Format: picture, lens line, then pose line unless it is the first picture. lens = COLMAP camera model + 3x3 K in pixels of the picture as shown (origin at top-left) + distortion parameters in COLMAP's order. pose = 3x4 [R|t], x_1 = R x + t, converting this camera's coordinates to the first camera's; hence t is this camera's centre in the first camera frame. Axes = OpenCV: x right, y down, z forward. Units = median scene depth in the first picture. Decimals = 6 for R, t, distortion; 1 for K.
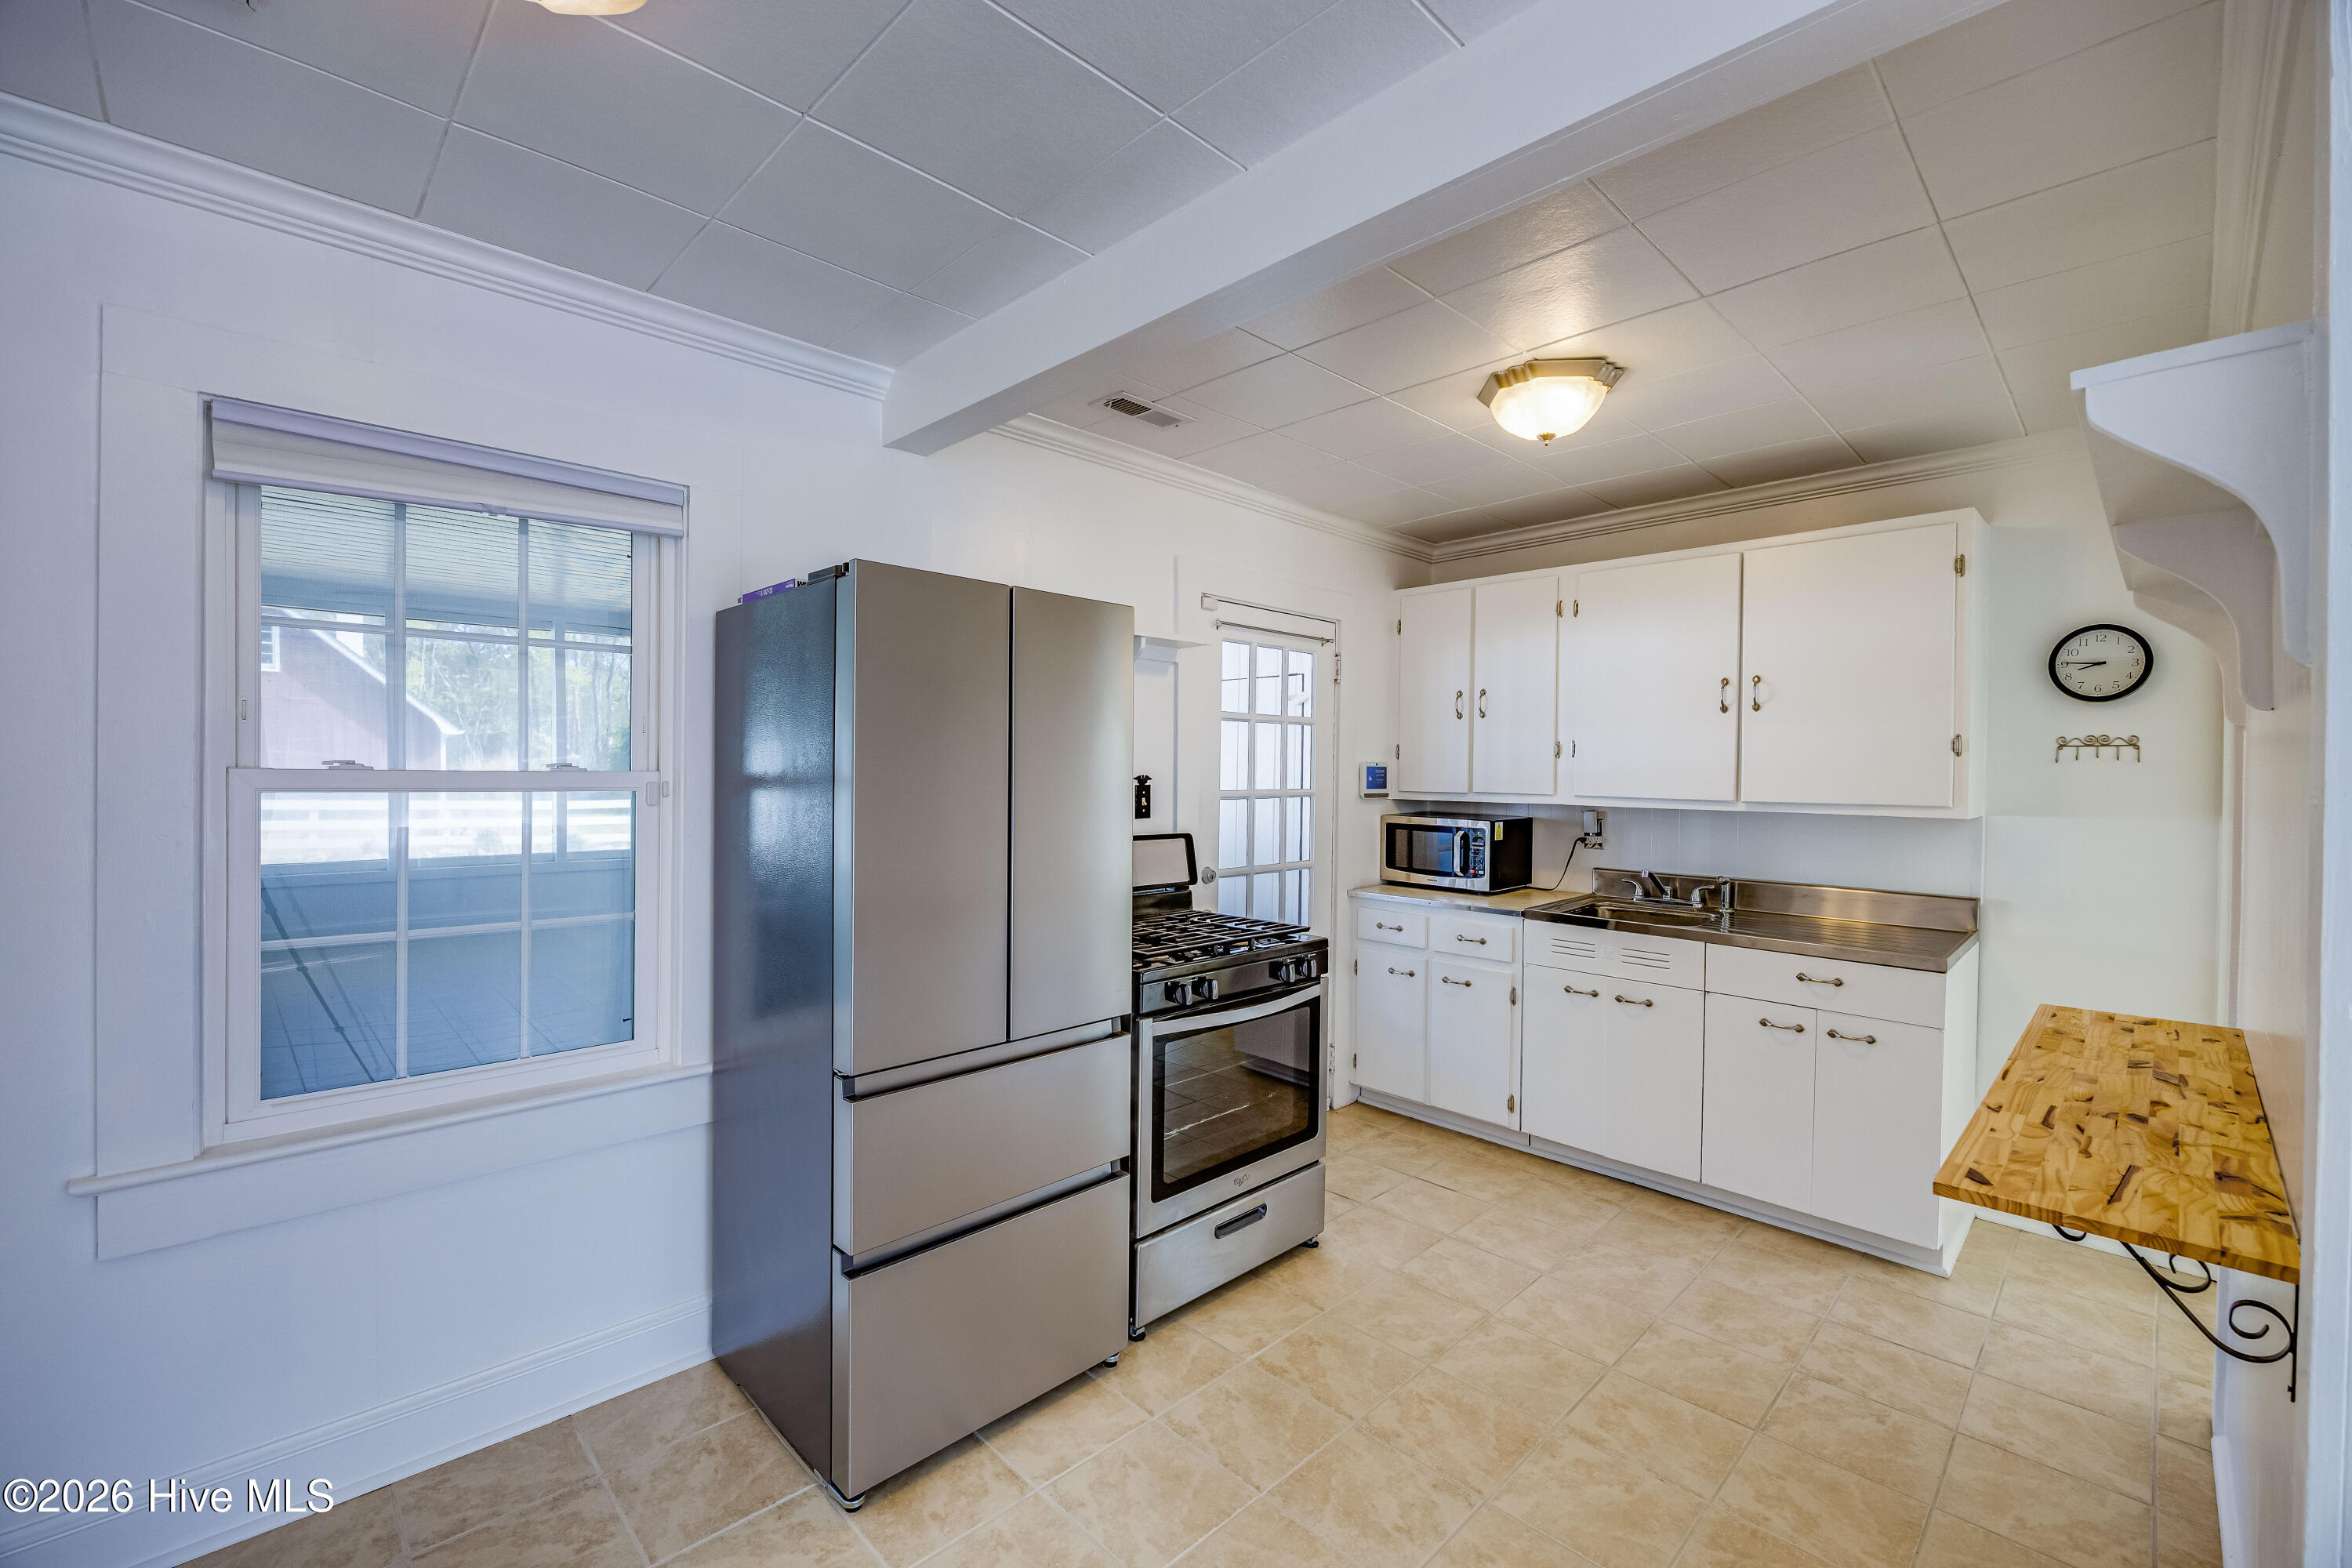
lens RADIAL K [[974.2, 0, 1169.1], [0, 974.2, 780.0], [0, 0, 1]] dist [-0.015162, 0.001522]
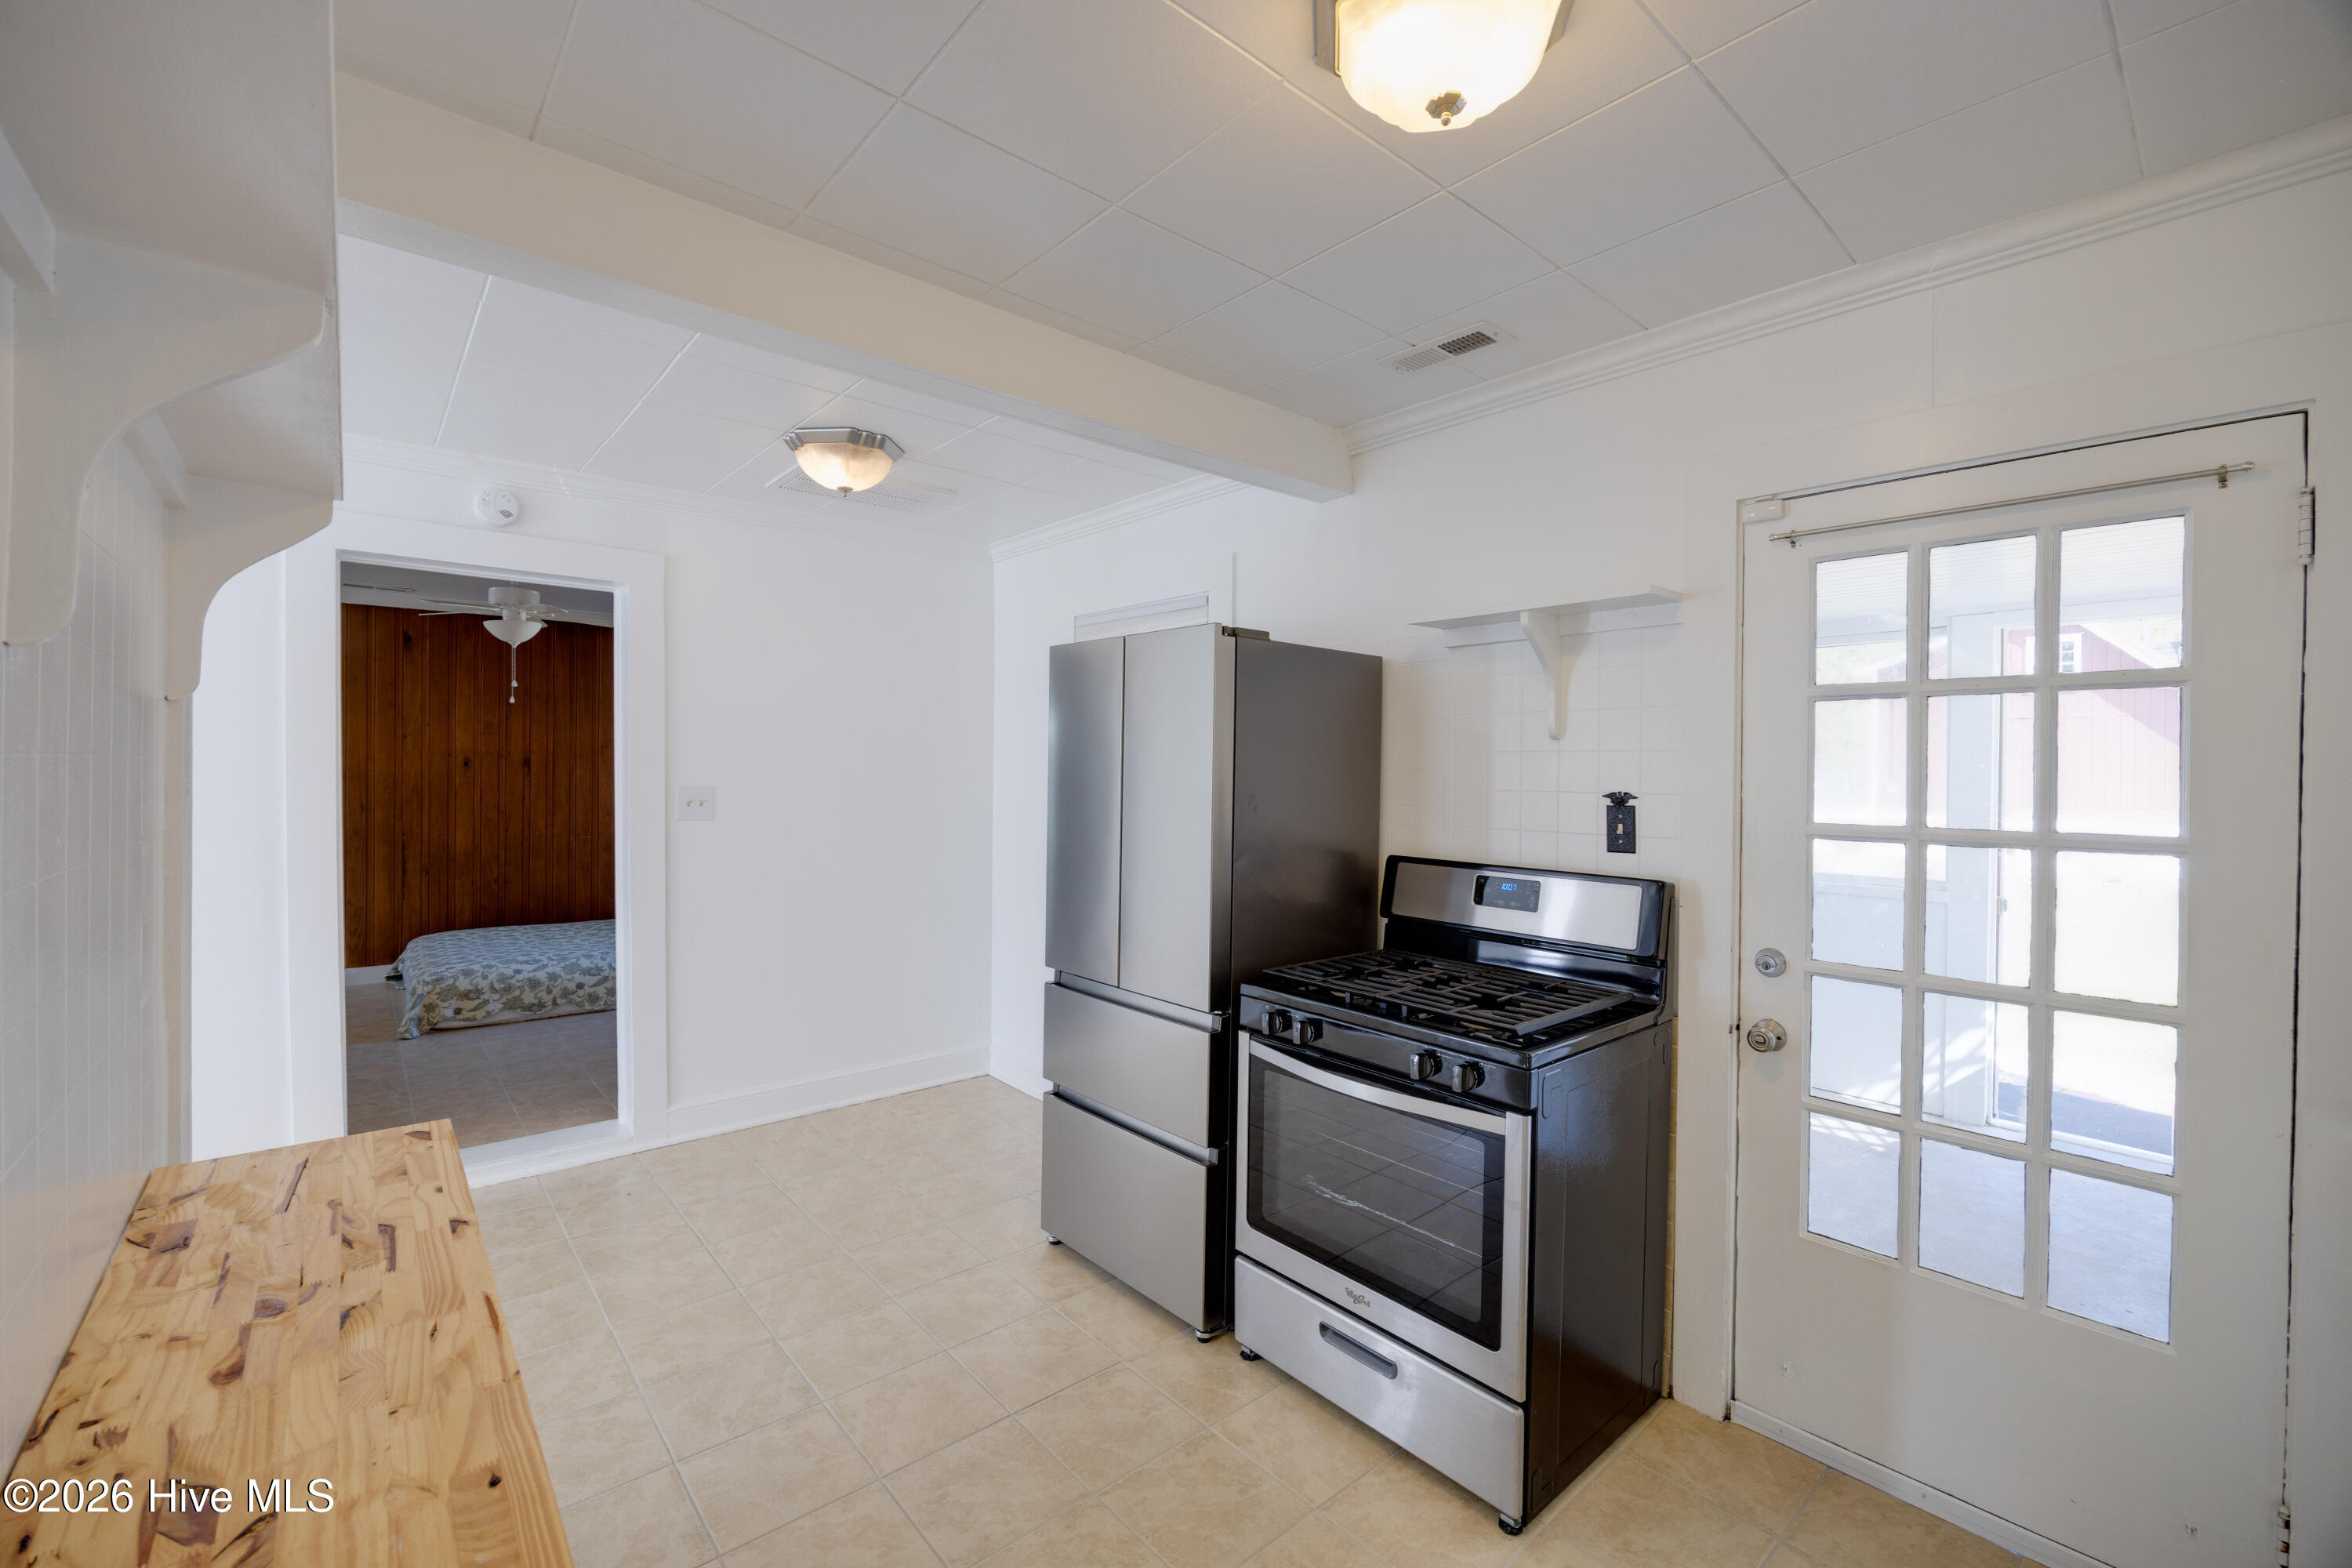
lens RADIAL K [[974.2, 0, 1165.8], [0, 974.2, 778.0], [0, 0, 1]] dist [-0.015162, 0.001522]
pose [[-0.059787, 0.000267, -0.998211, 0.701151], [-0.024397, 0.999701, 0.001729, -0.008182], [0.997913, 0.024456, -0.059762, 0.707097]]
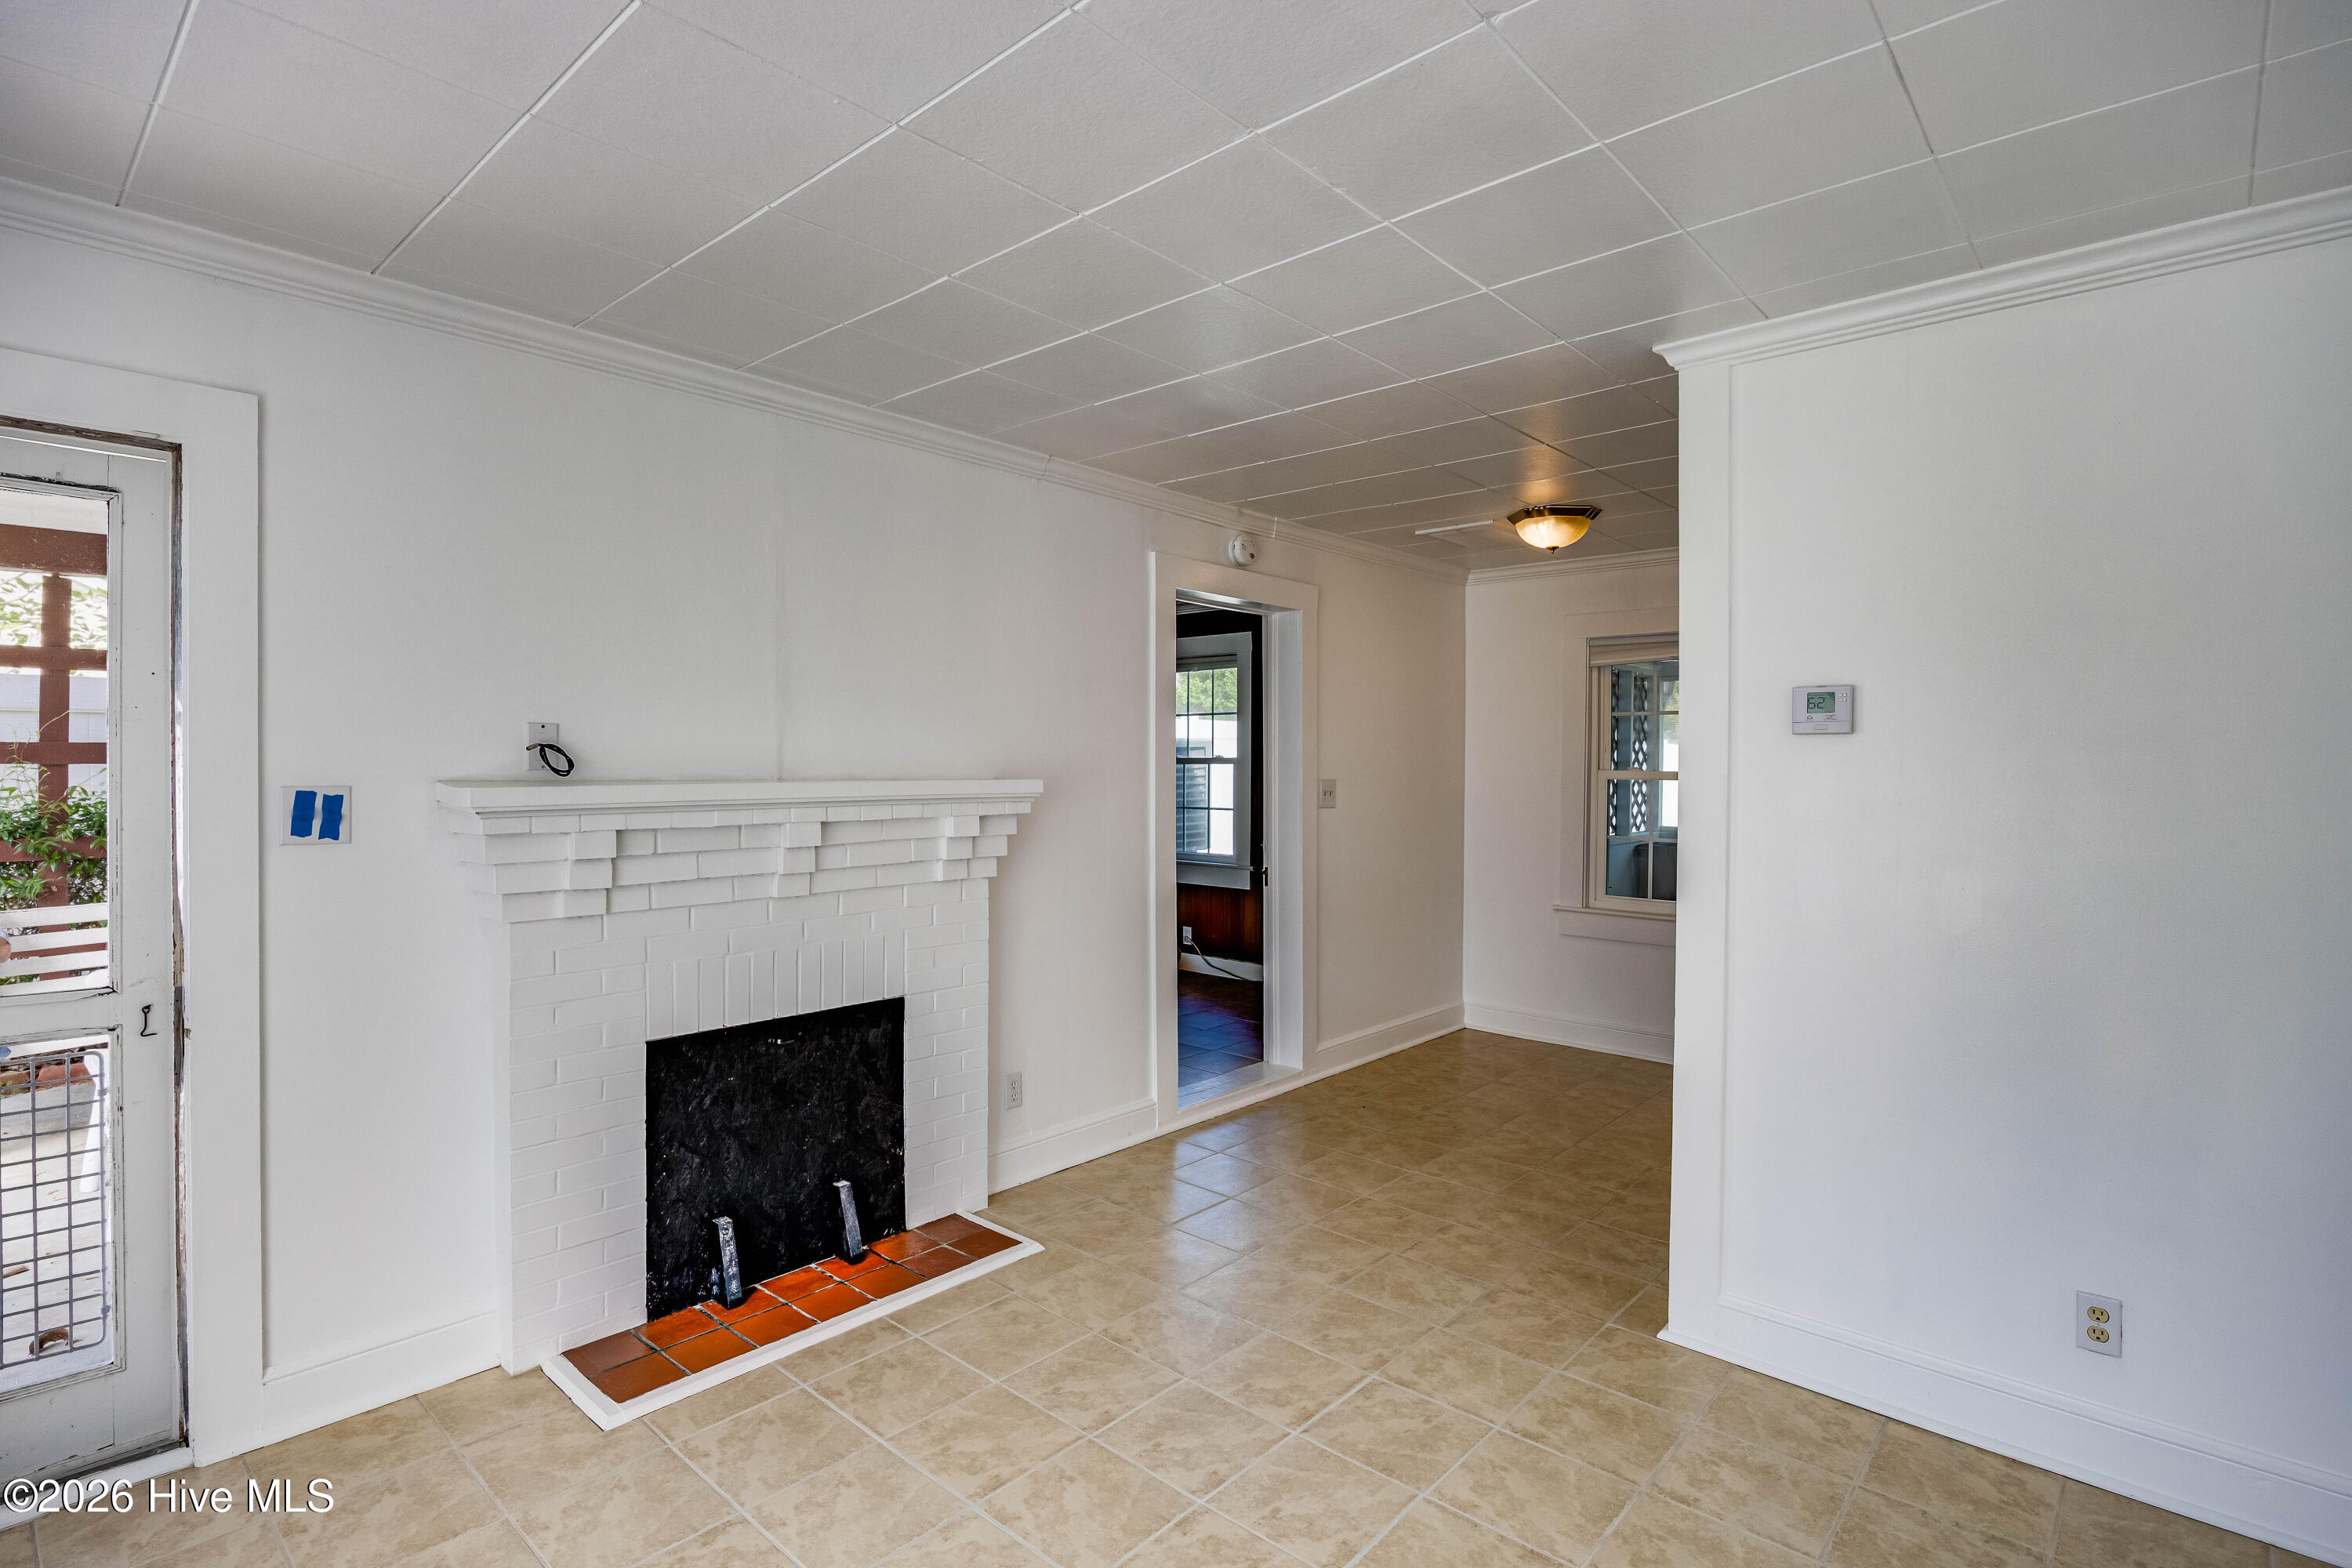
lens RADIAL K [[1129.6, 0, 1175.2], [0, 1129.6, 774.3], [0, 0, 1]] dist [-0.017346, 0.001244]
pose [[0.072773, 0.000215, -0.997349, 1.153376], [-0.021730, 0.999763, -0.001371, 0.016765], [0.997112, 0.021772, 0.072760, -0.233571]]
